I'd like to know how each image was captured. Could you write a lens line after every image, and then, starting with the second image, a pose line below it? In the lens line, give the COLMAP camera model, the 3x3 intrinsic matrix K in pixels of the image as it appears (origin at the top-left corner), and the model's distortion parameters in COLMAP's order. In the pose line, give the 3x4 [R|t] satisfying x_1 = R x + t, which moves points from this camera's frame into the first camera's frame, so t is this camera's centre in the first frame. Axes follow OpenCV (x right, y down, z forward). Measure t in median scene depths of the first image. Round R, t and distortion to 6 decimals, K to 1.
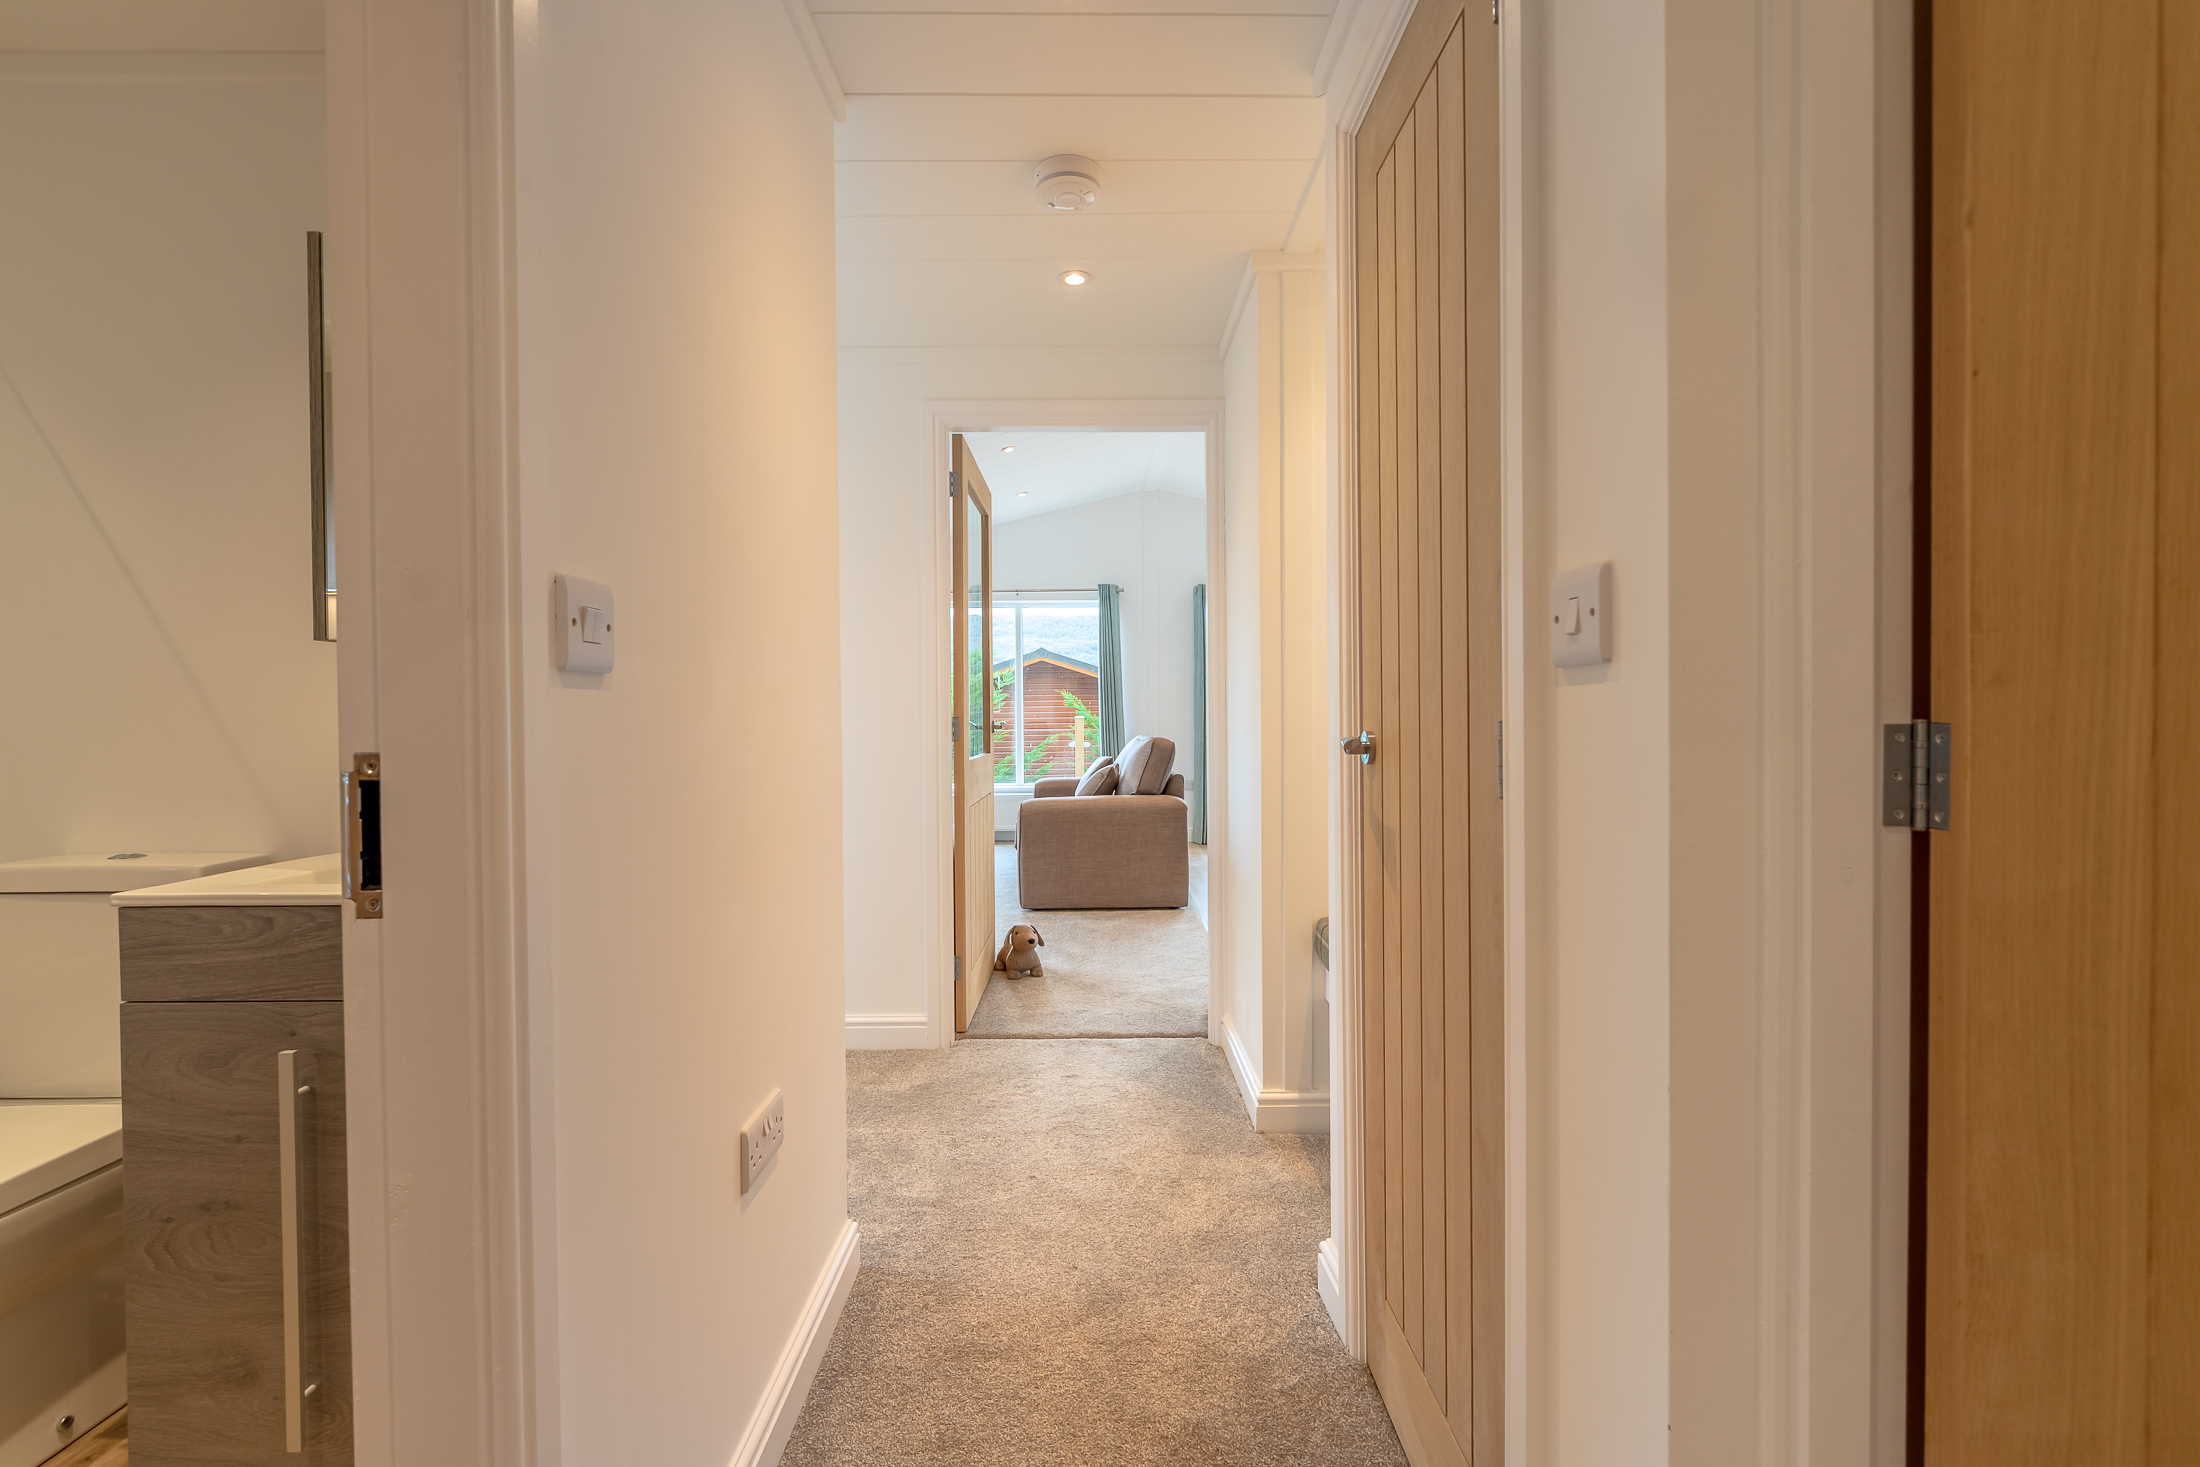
lens RADIAL K [[944.9, 0, 1093.5], [0, 944.9, 723.5], [0, 0, 1]] dist [0.000011, -0.000607]
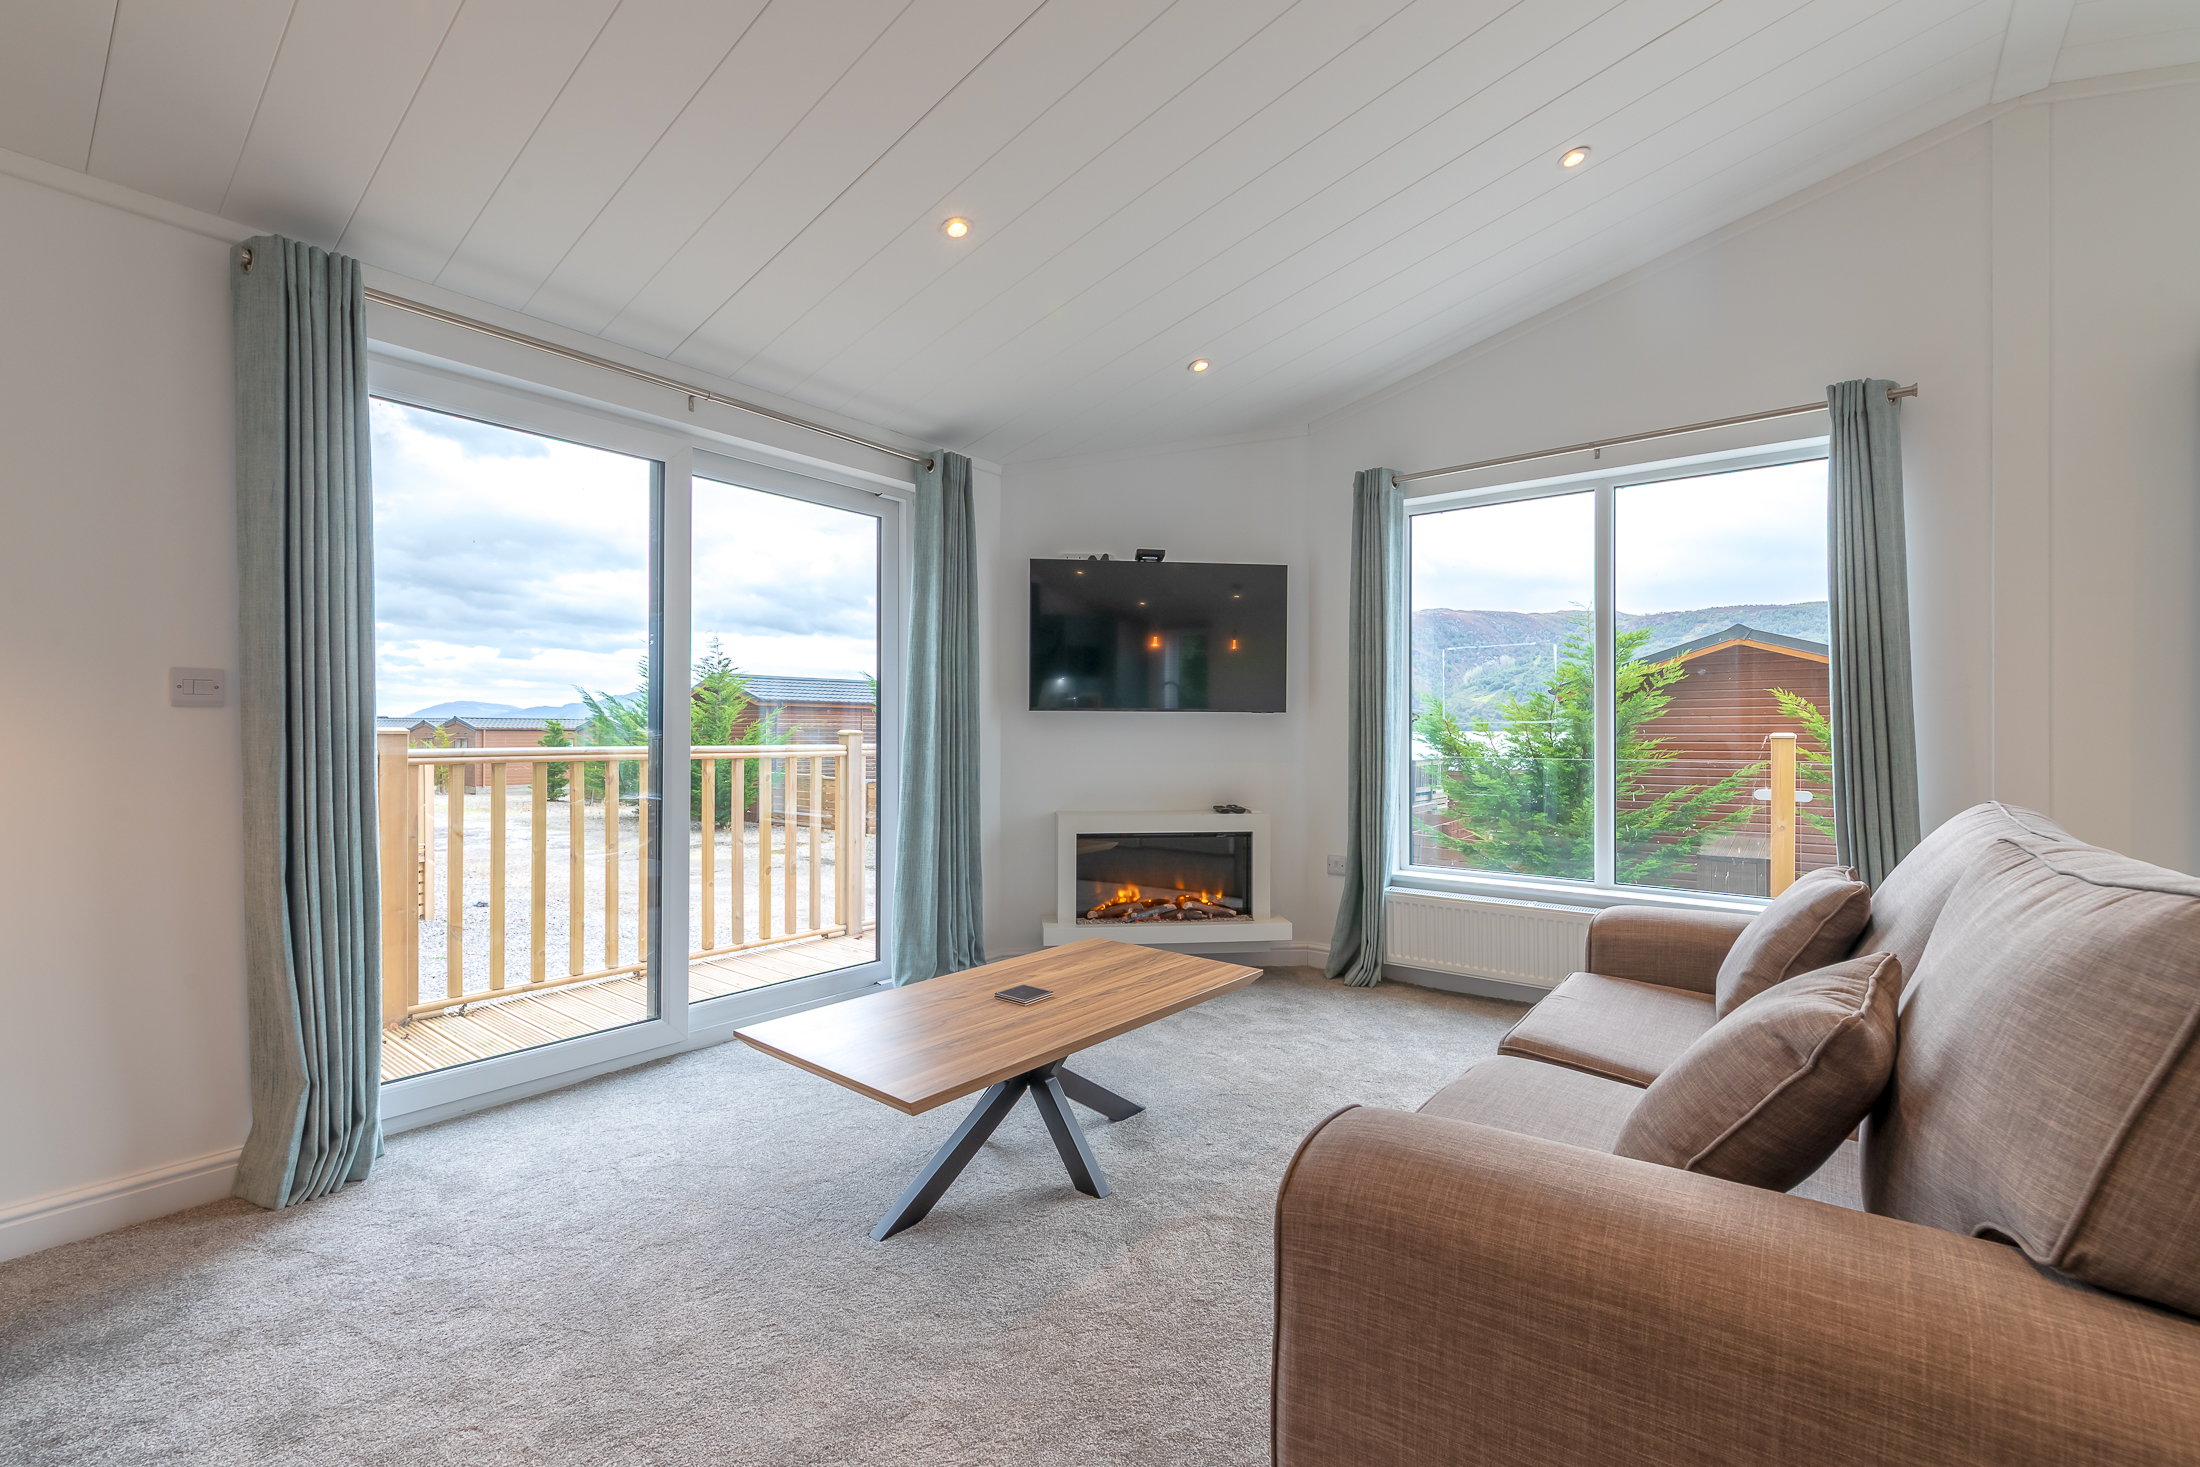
lens RADIAL K [[944.9, 0, 1093.5], [0, 944.9, 723.5], [0, 0, 1]] dist [0.000011, -0.000607]
pose [[0.779938, 0.005149, -0.625836, 0.015931], [-0.013361, 0.999875, -0.008425, -0.006567], [0.625714, 0.014933, 0.779910, 0.639170]]
